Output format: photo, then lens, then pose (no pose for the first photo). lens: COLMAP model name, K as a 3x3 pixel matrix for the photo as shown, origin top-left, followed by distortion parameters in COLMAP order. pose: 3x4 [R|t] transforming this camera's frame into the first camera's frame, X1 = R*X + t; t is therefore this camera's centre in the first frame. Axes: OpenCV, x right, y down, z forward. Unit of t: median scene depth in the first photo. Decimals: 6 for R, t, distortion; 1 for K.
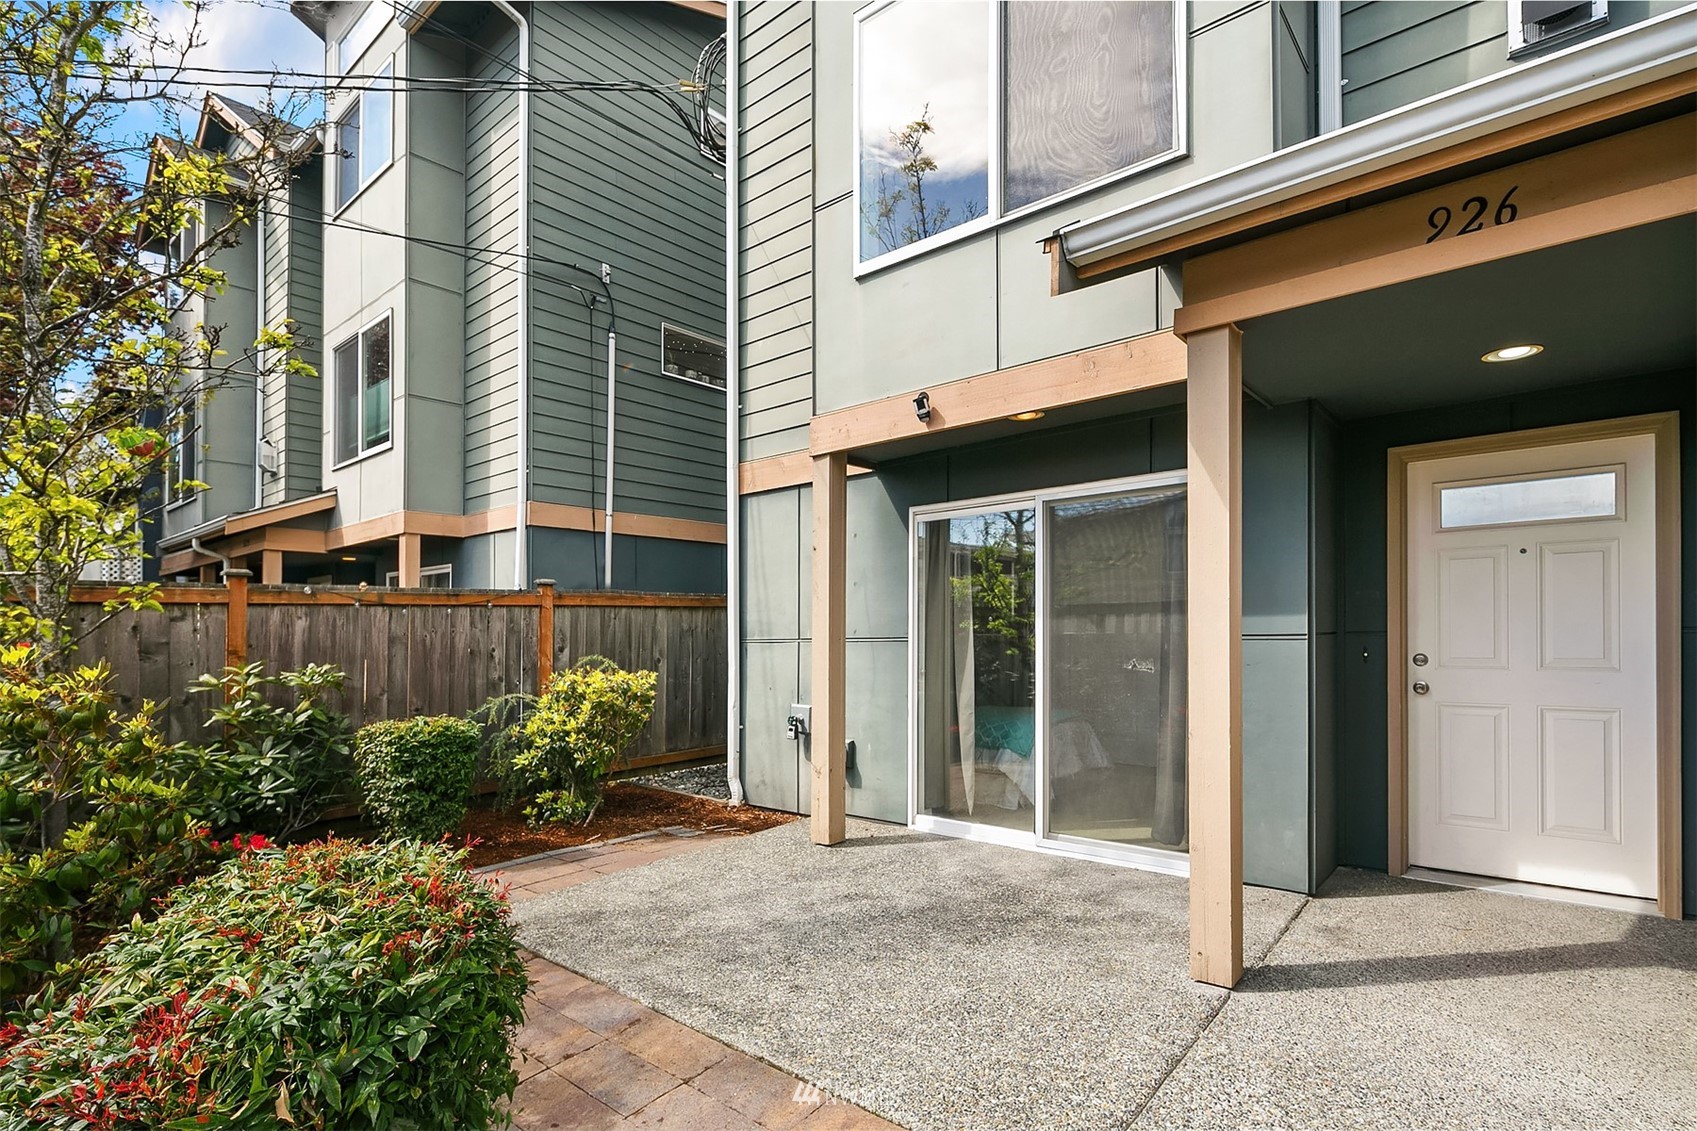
lens RADIAL K [[823.3, 0, 841.5], [0, 823.3, 657.7], [0, 0, 1]] dist [-0.001814, -0.002937]
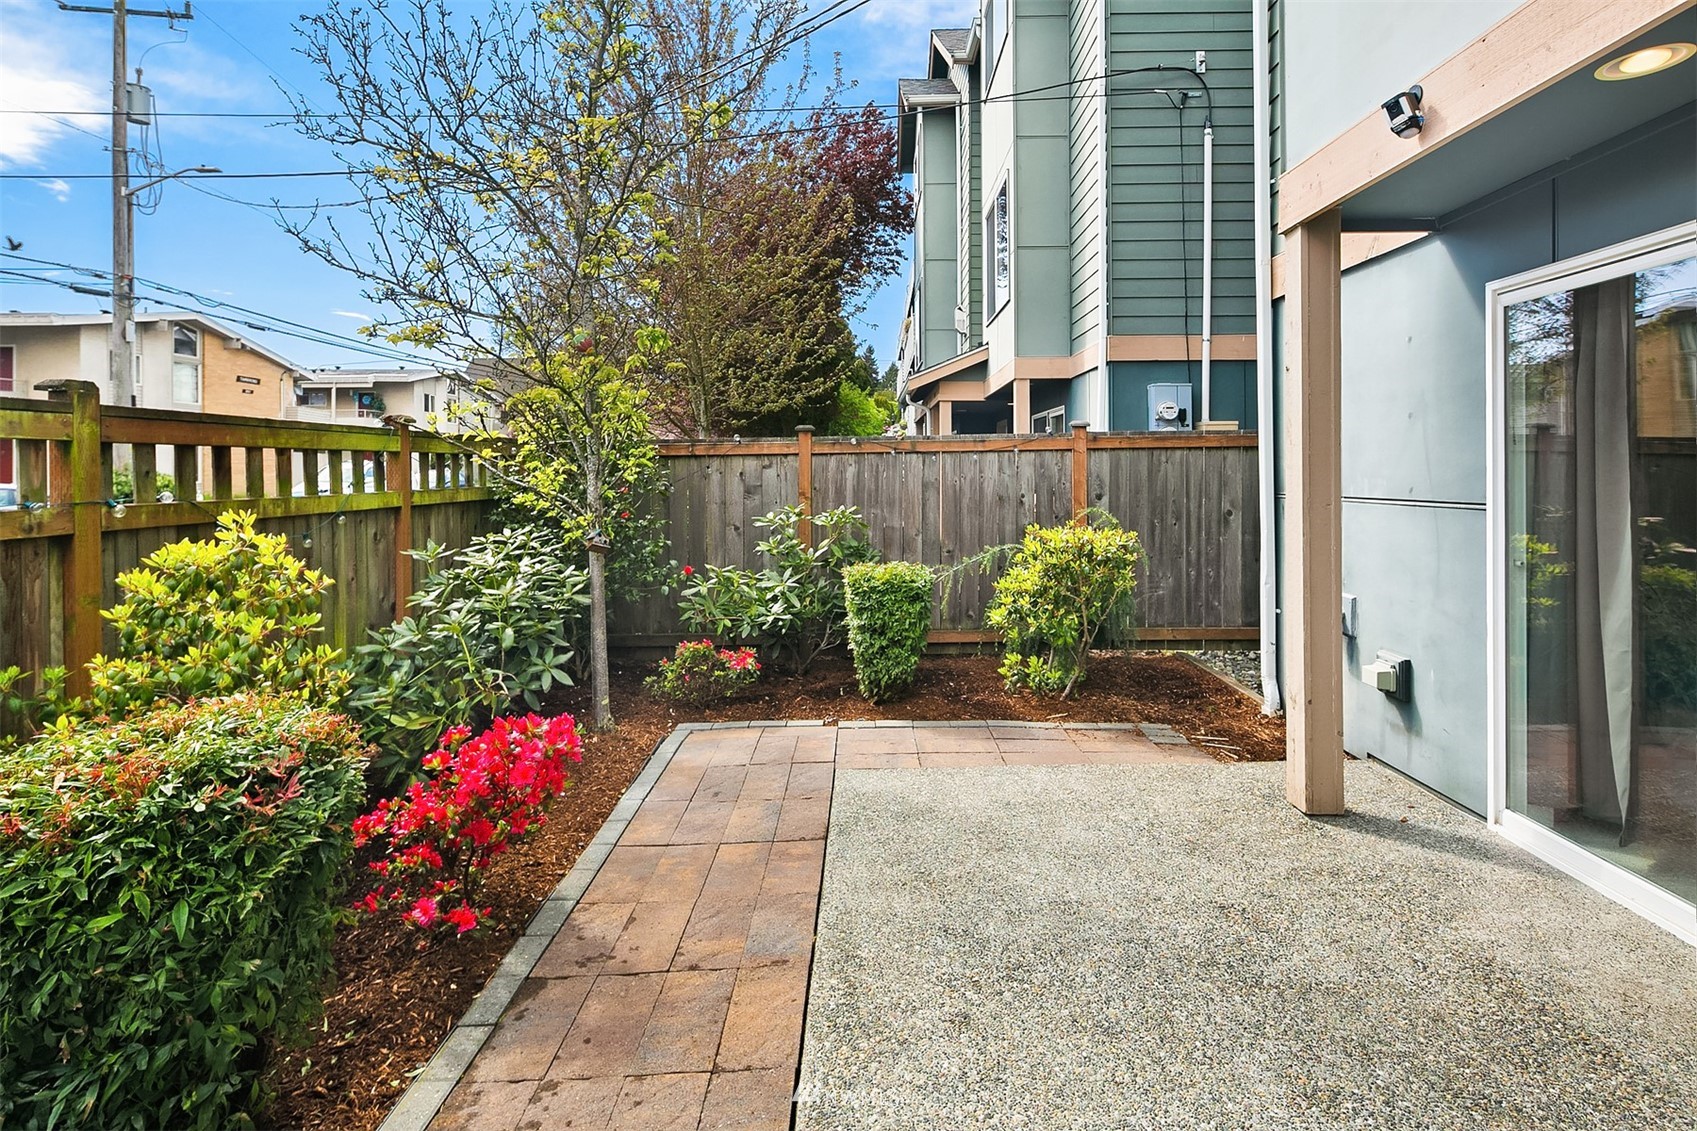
lens RADIAL K [[823.3, 0, 848.3], [0, 823.3, 476.5], [0, 0, 1]] dist [-0.001814, -0.002937]
pose [[0.639024, 0.013888, -0.769061, 0.220854], [-0.024841, 0.999688, -0.002587, -0.028450], [0.768785, 0.020757, 0.639170, 0.252314]]
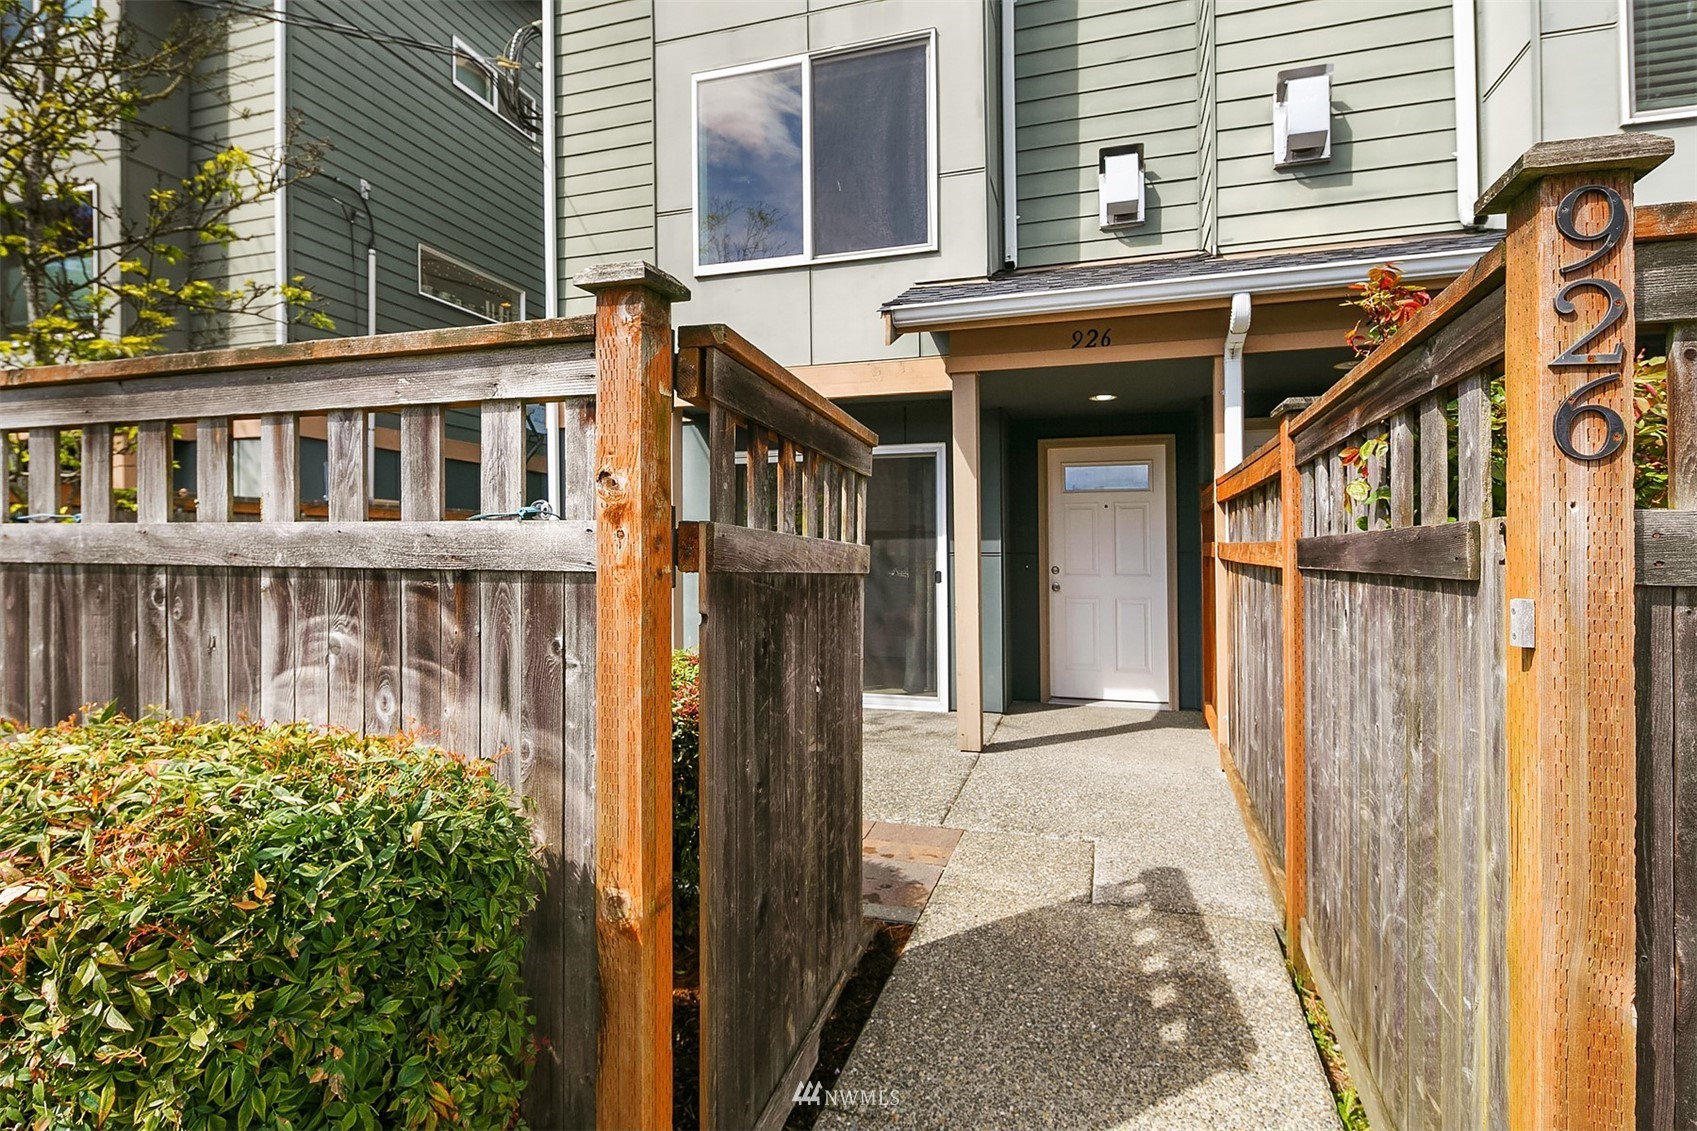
lens RADIAL K [[823.3, 0, 849.0], [0, 823.3, 560.7], [0, 0, 1]] dist [-0.001814, -0.002937]
pose [[0.917342, 0.012832, 0.397894, -0.208435], [-0.001859, 0.999608, -0.027950, 0.019620], [-0.398097, 0.024900, 0.917005, -0.217115]]
